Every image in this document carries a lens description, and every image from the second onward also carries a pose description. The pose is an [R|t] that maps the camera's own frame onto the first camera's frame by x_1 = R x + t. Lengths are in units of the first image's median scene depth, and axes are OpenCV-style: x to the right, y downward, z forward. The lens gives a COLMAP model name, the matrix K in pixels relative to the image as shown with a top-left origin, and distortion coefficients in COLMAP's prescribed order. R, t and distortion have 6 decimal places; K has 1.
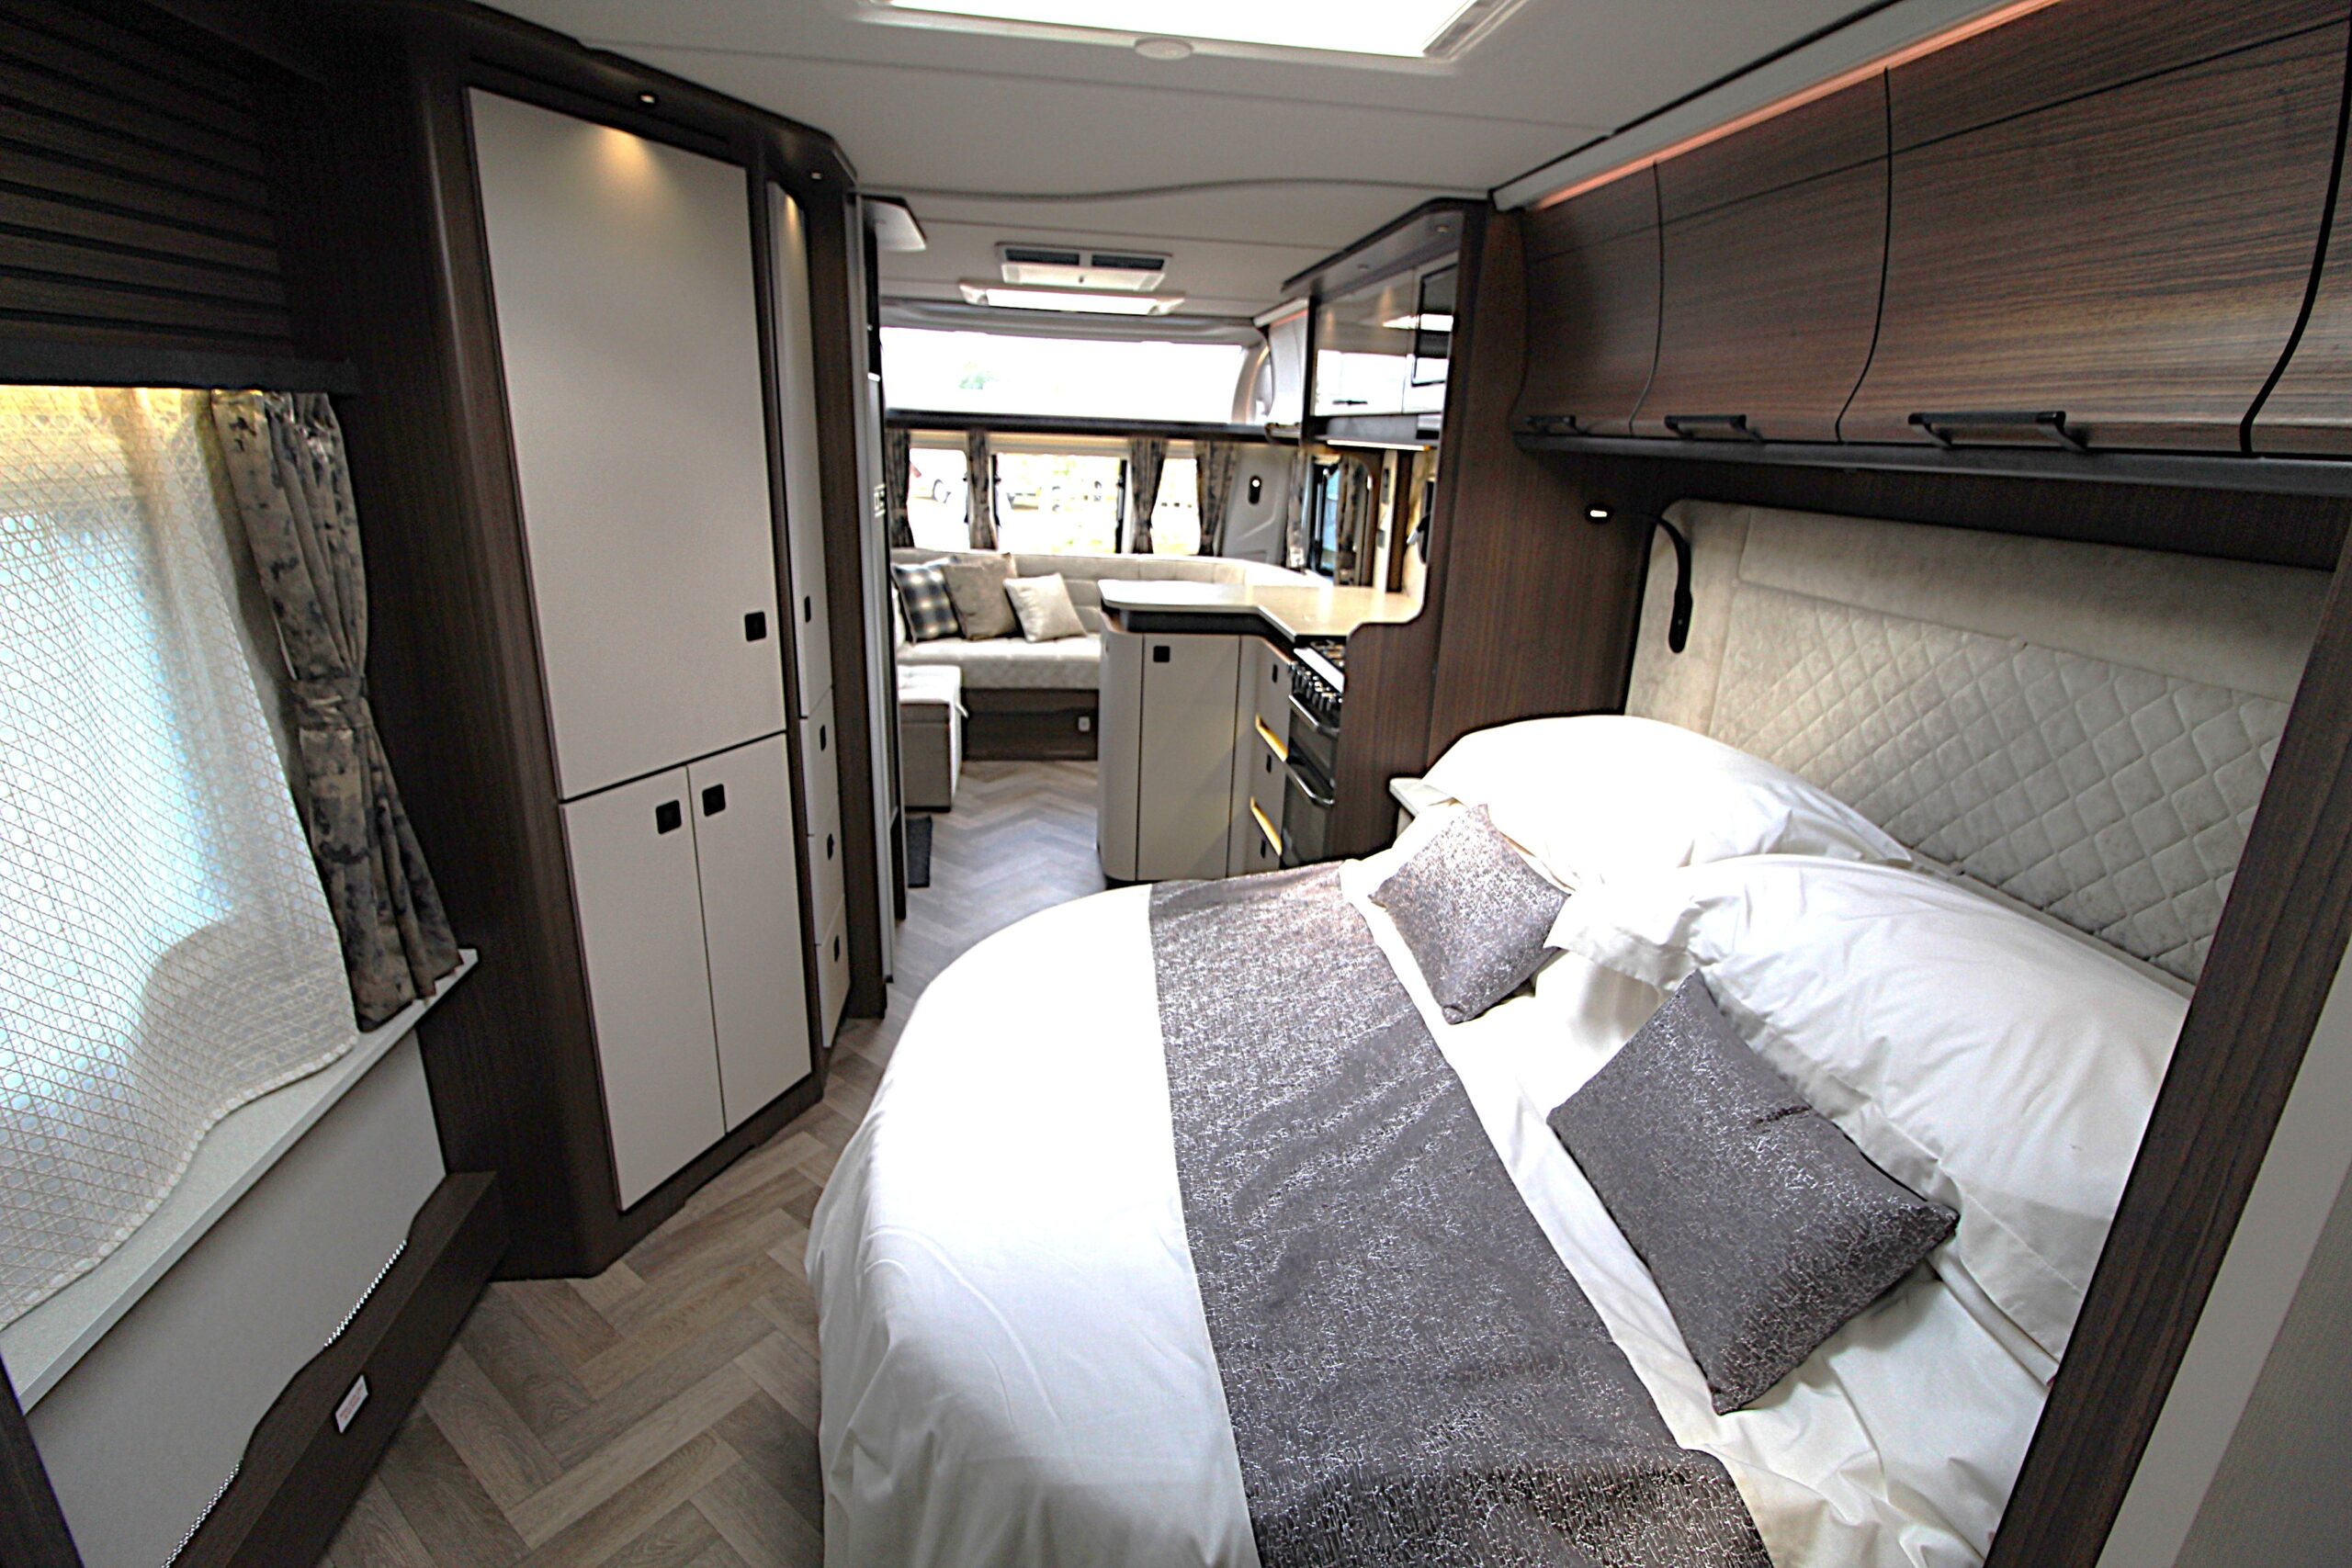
lens RADIAL K [[1088.4, 0, 1190.9], [0, 1088.4, 778.7], [0, 0, 1]] dist [-0.004914, -0.011587]
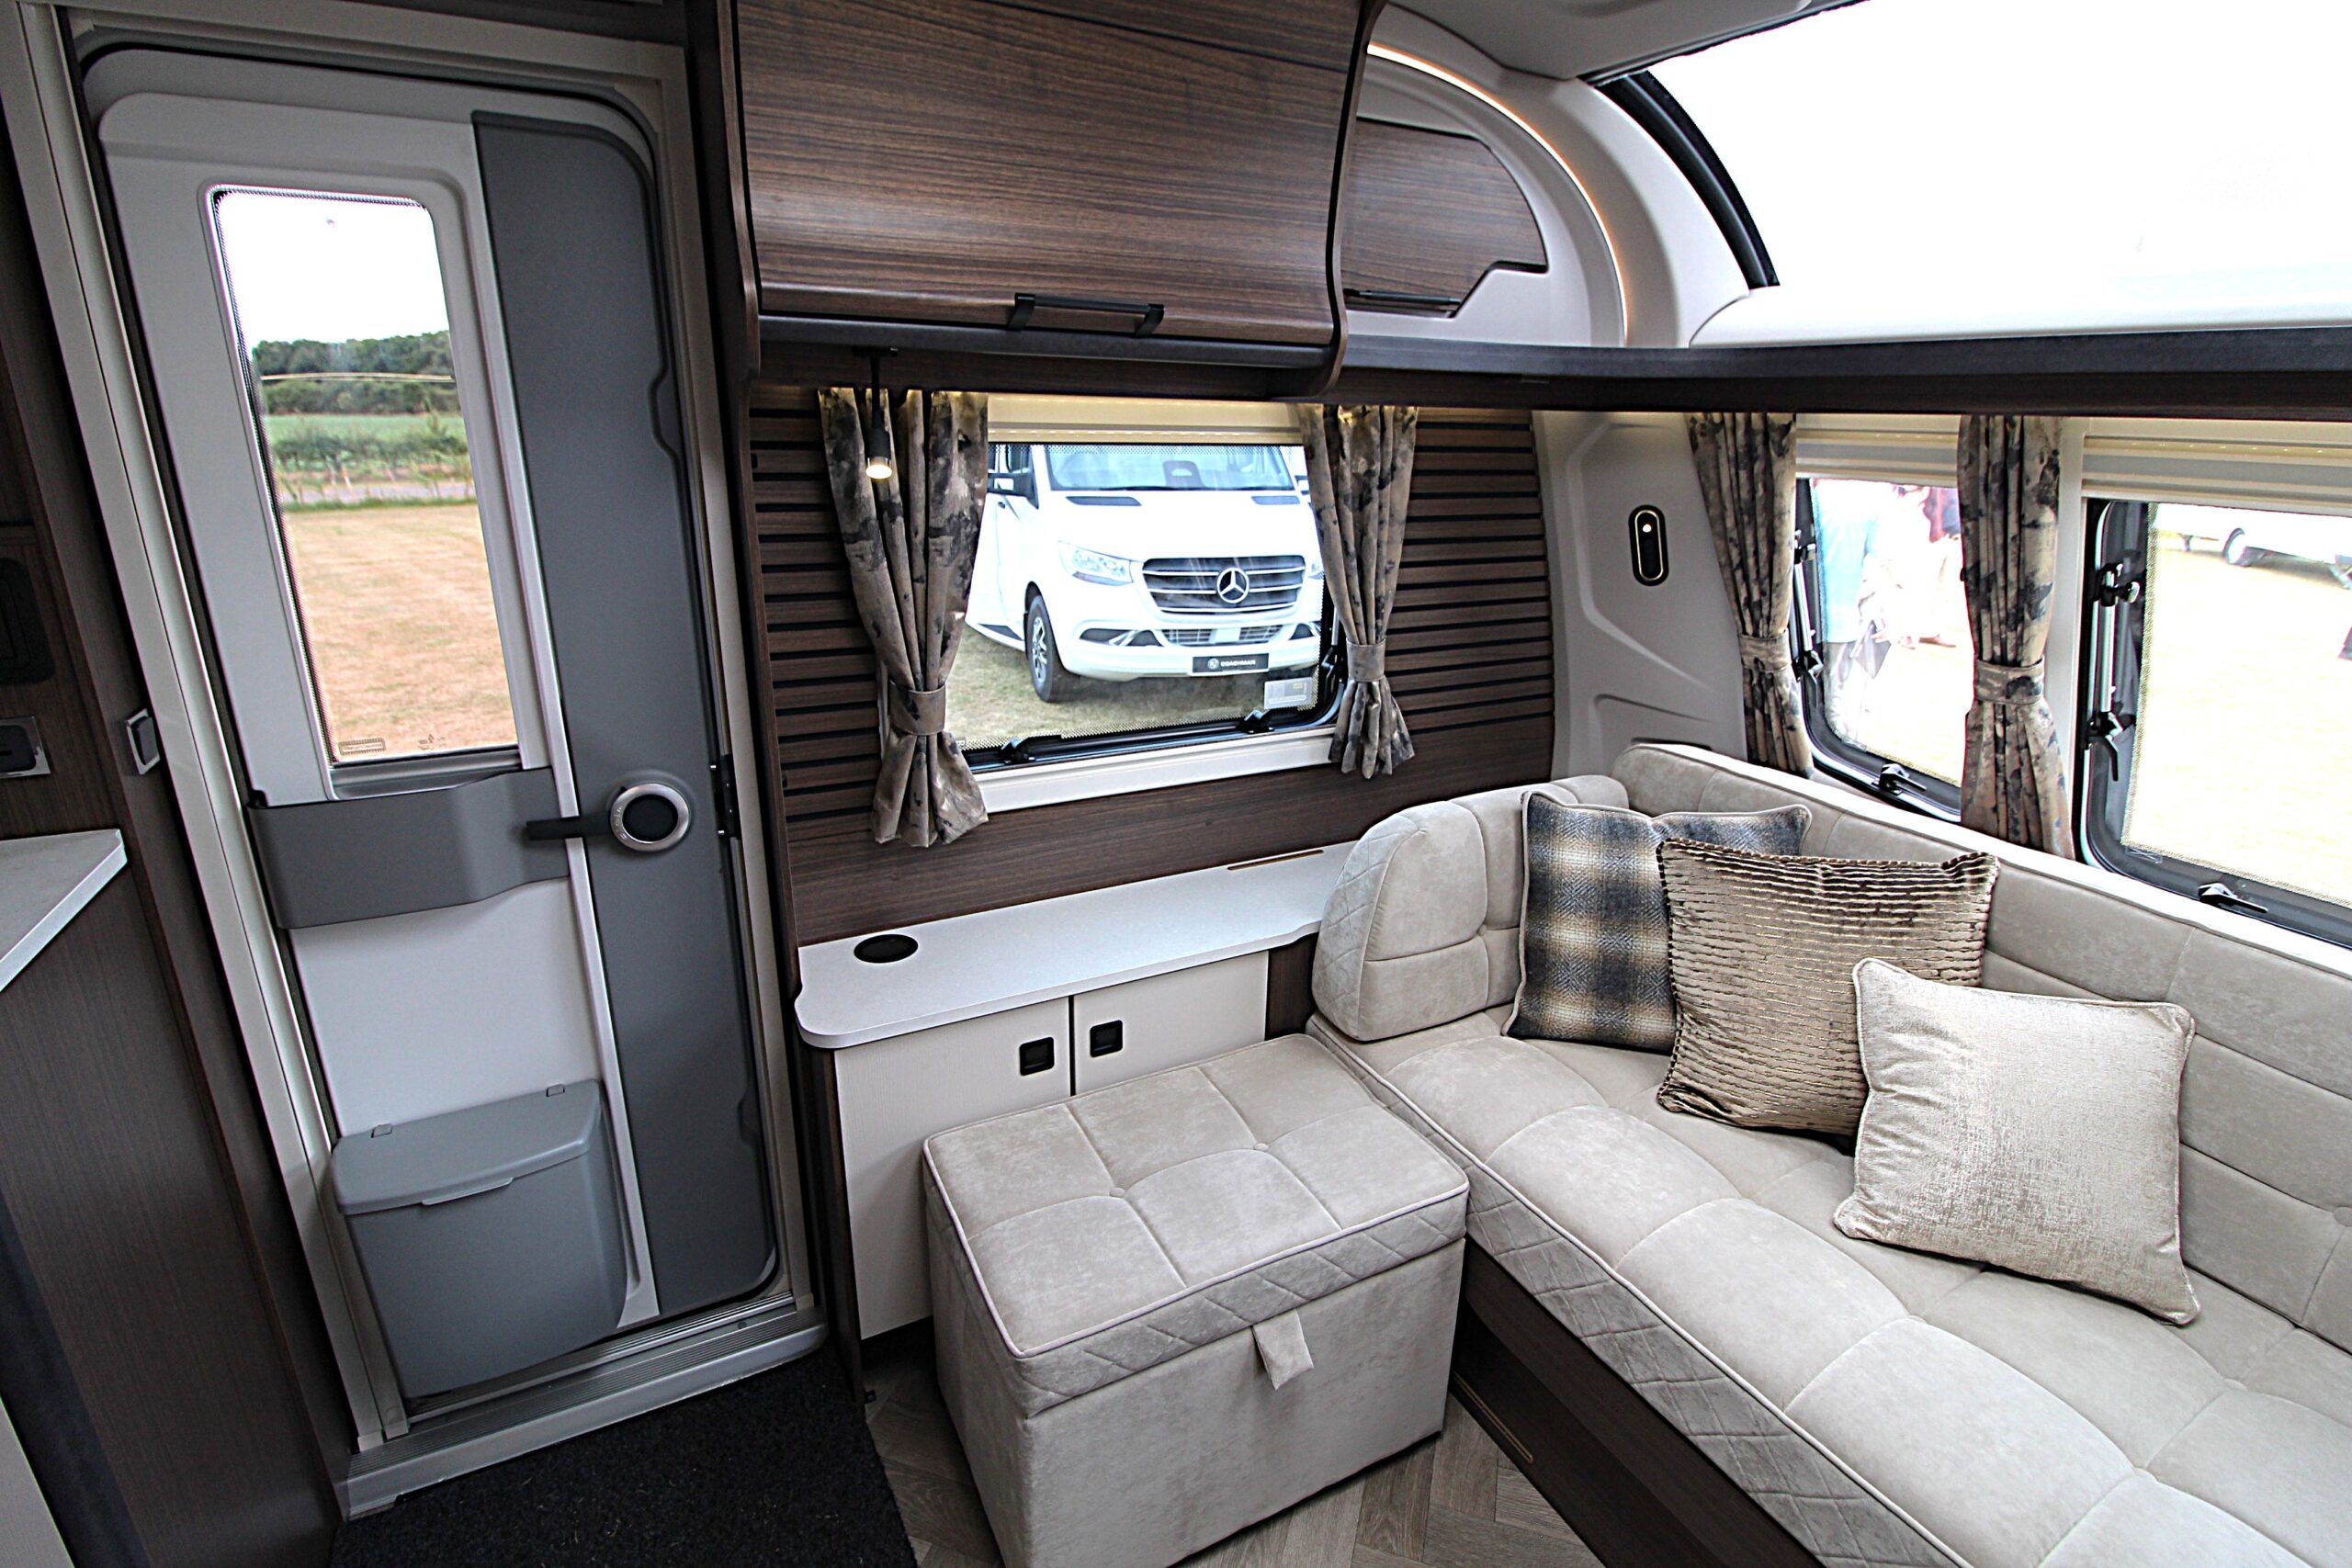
lens RADIAL K [[1089.4, 0, 1189.4], [0, 1089.4, 771.7], [0, 0, 1]] dist [-0.000799, -0.013090]
pose [[0.335769, 0.257216, -0.906145, 0.007286], [-0.295358, 0.942229, 0.158014, -0.409619], [0.894440, 0.214581, 0.392342, 1.376006]]
